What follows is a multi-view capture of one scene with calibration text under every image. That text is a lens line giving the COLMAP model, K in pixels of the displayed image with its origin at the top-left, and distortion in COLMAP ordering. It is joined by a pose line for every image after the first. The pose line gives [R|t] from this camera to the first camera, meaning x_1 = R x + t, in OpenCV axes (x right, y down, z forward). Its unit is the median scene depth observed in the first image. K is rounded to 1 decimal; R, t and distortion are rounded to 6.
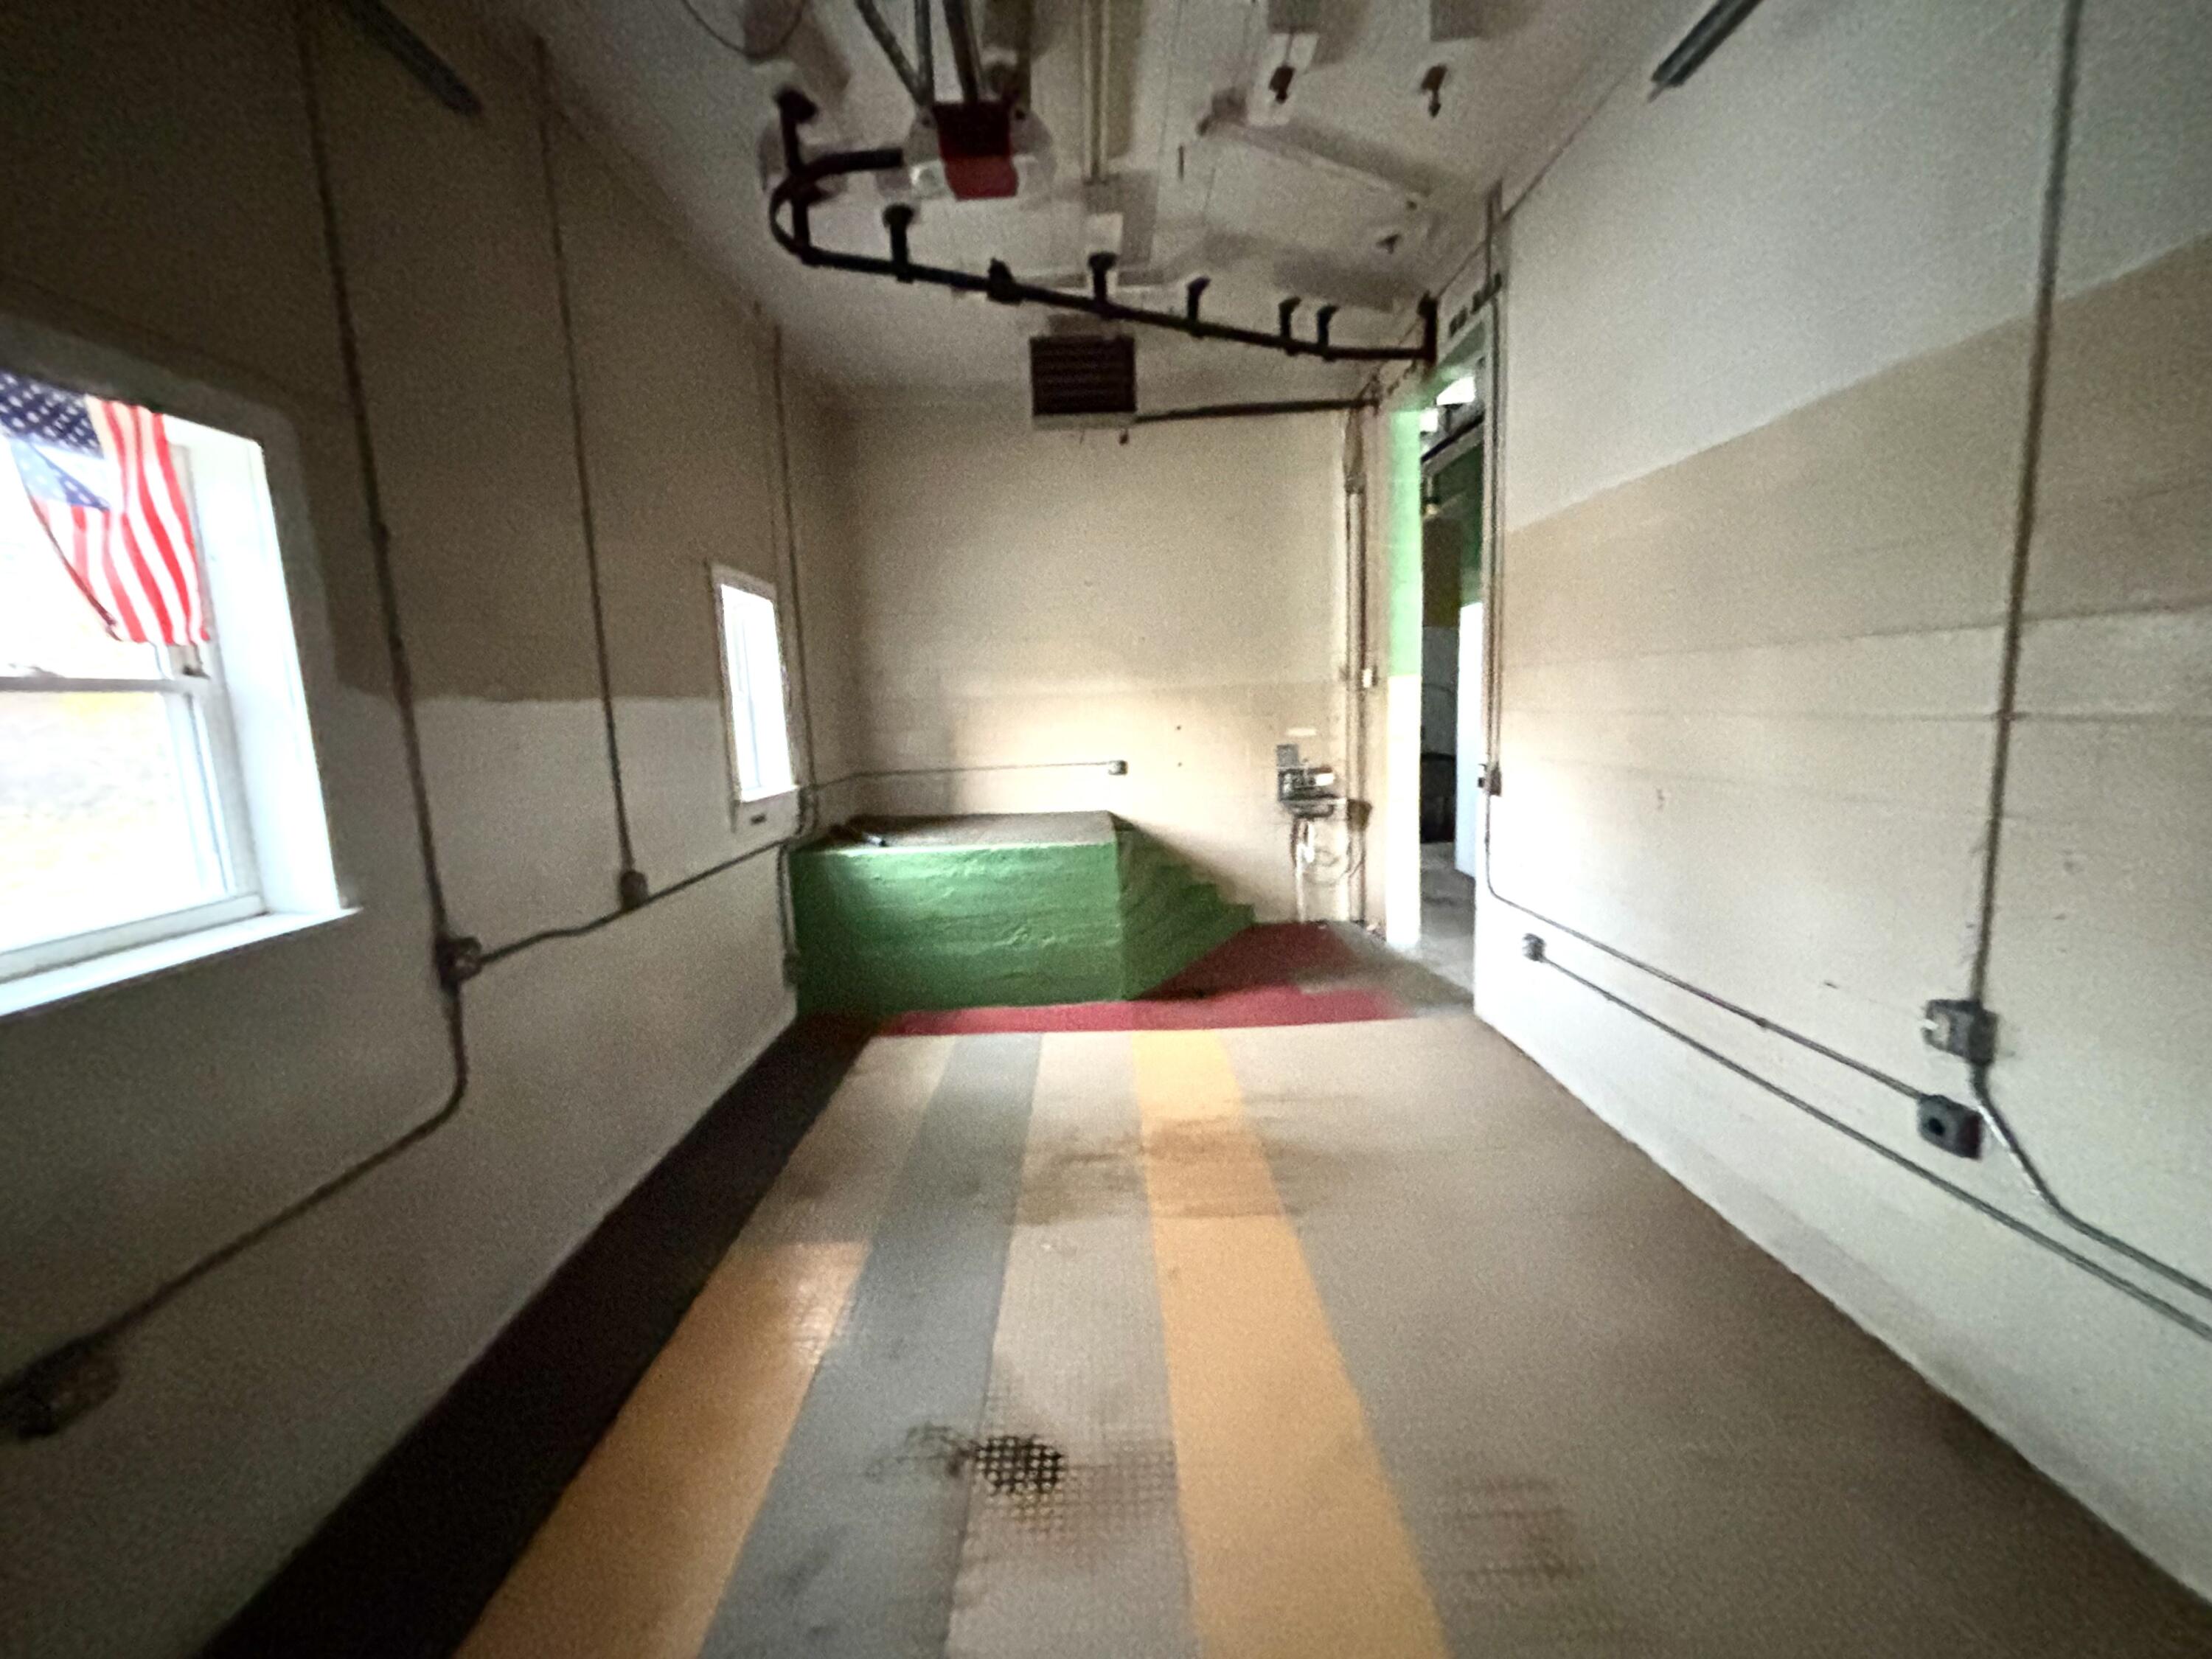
lens RADIAL K [[894.0, 0, 1106.0], [0, 894.0, 829.5], [0, 0, 1]] dist [0.000766, -0.000054]
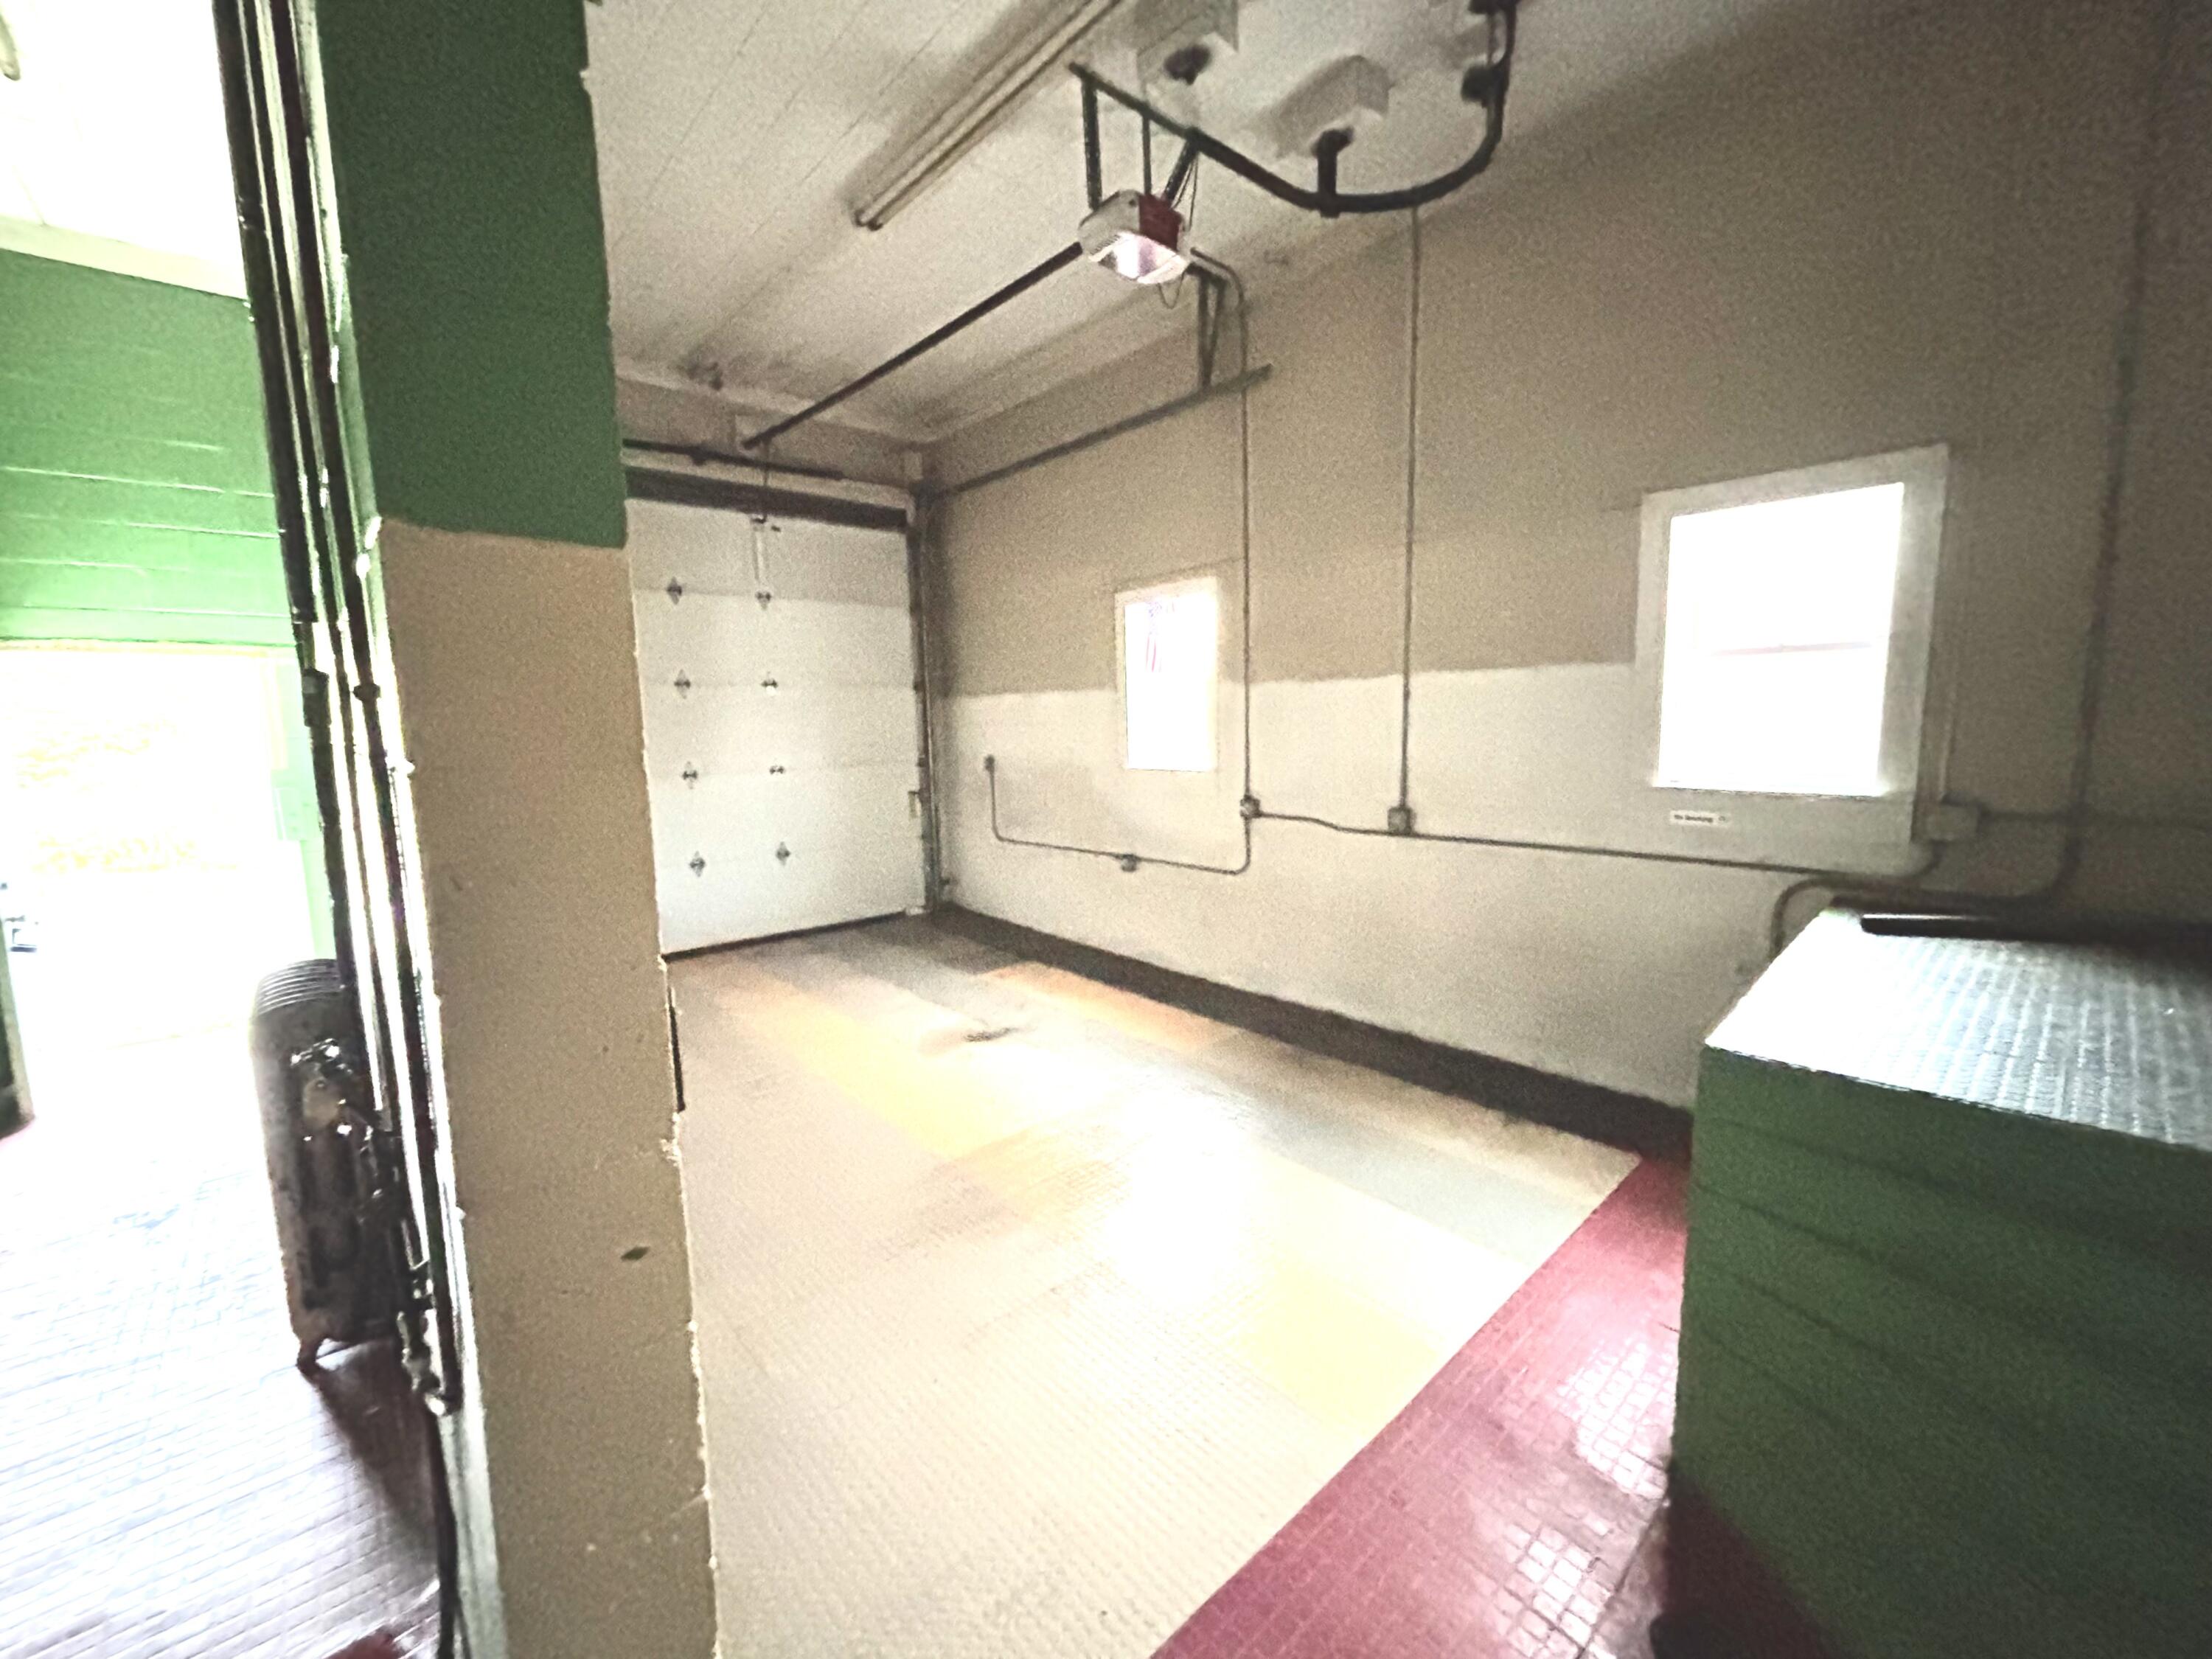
lens RADIAL K [[895.5, 0, 1106.0], [0, 895.5, 829.5], [0, 0, 1]] dist [-0.013780, -0.000053]
pose [[-0.747828, 0.139004, -0.649177, 0.704803], [-0.041726, 0.966061, 0.254923, -0.256514], [0.662580, 0.217726, -0.716647, 1.818613]]
